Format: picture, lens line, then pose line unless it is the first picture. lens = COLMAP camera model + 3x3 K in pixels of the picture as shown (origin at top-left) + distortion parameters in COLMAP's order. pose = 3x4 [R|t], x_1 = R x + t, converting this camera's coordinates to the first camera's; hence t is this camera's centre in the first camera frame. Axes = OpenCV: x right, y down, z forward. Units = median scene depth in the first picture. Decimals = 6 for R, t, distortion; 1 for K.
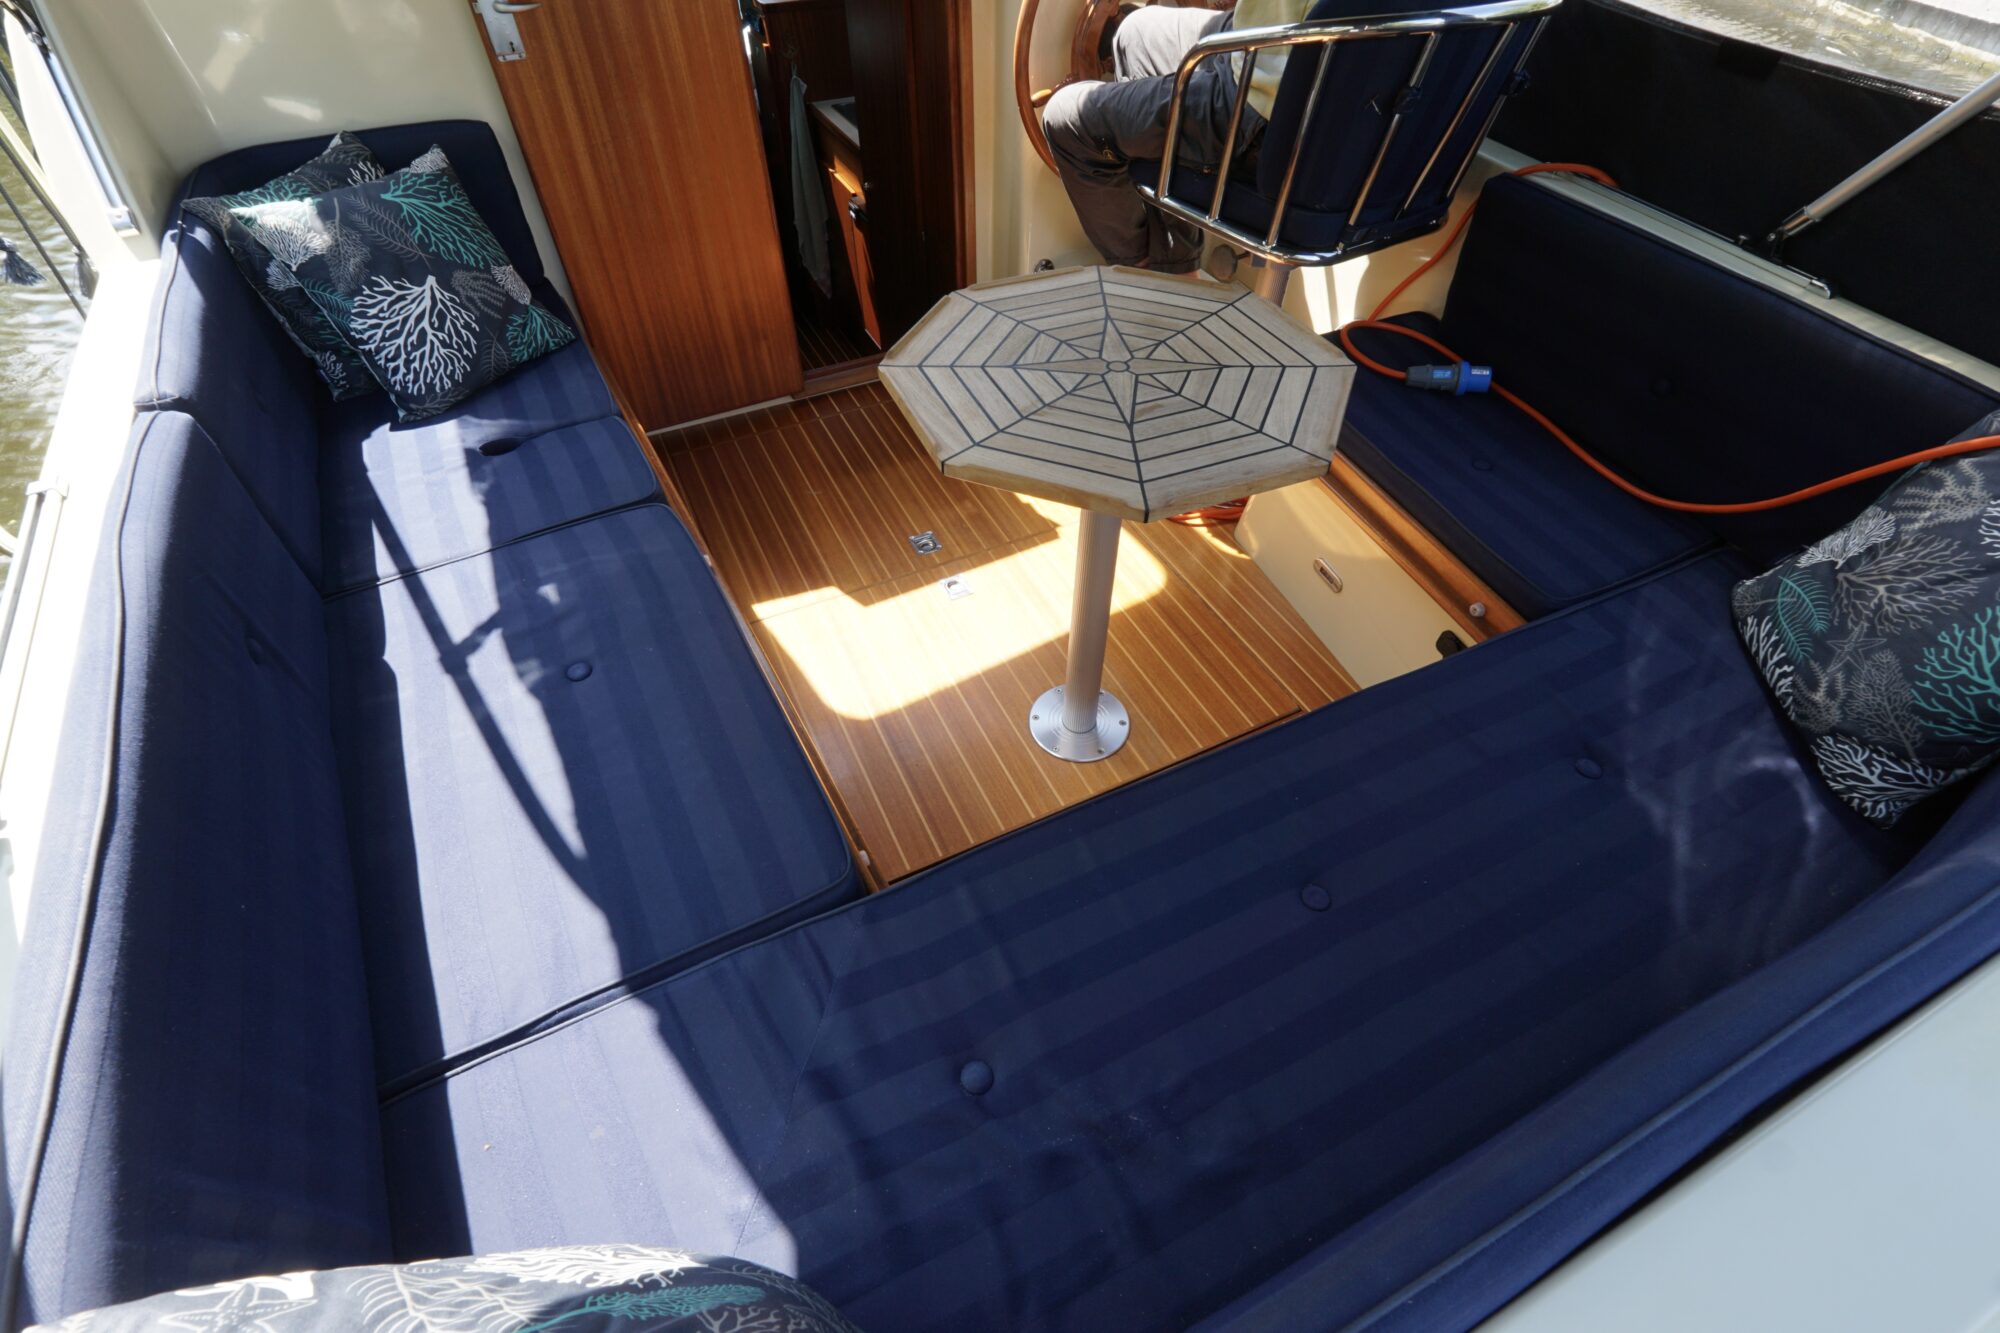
lens RADIAL K [[840.6, 0, 998.1], [0, 840.6, 663.9], [0, 0, 1]] dist [-0.018272, 0.007364]
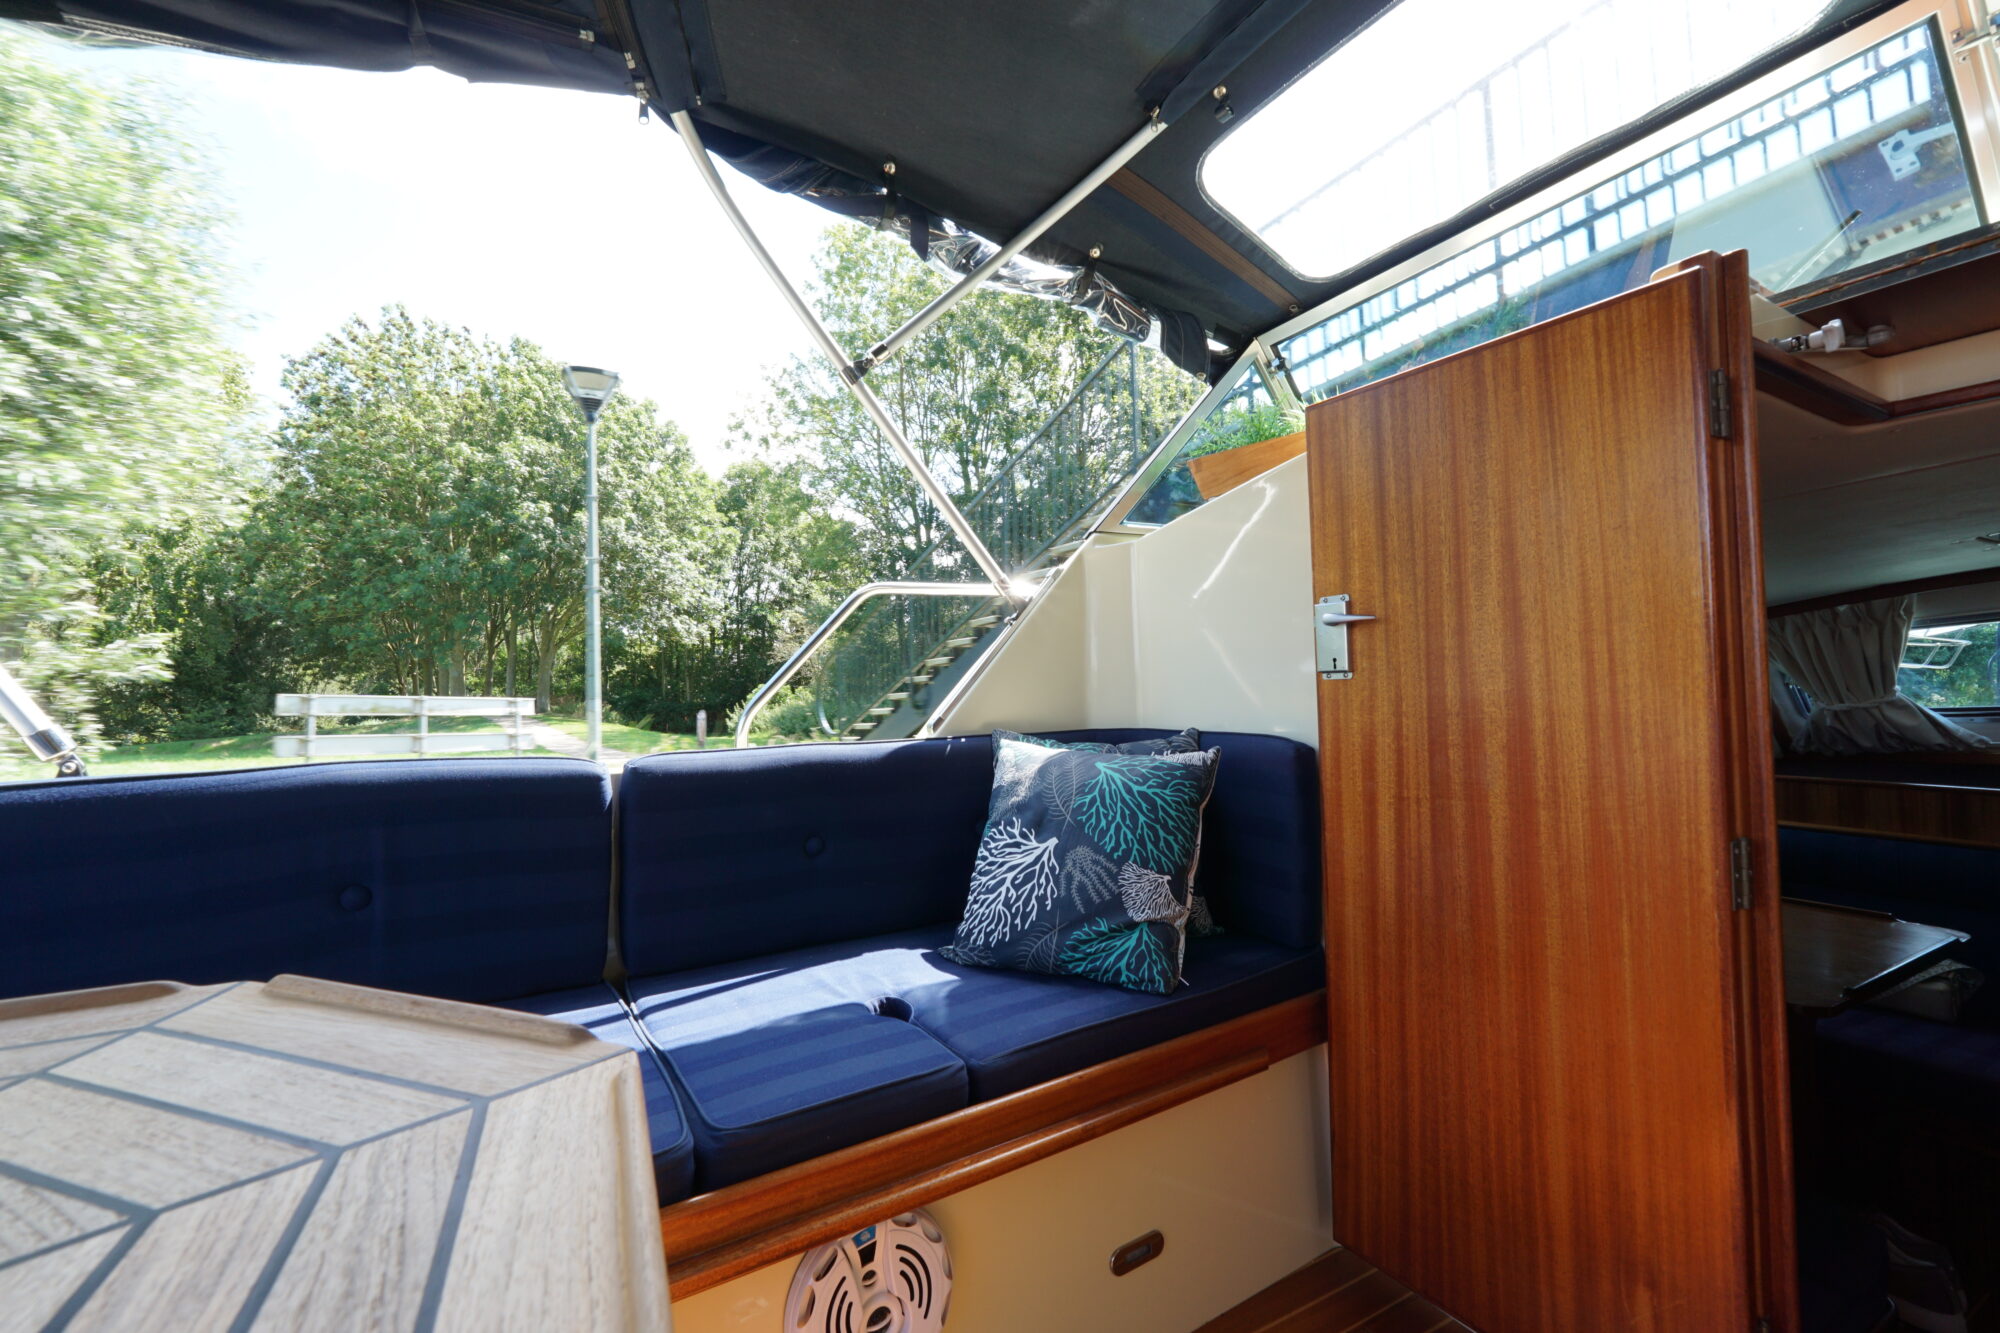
lens RADIAL K [[840.6, 0, 998.1], [0, 840.6, 663.9], [0, 0, 1]] dist [-0.018272, 0.007364]
pose [[0.071968, -0.032721, -0.996870, 0.164849], [-0.741160, 0.667080, -0.075403, -0.472621], [0.667460, 0.744267, 0.023757, 0.803484]]
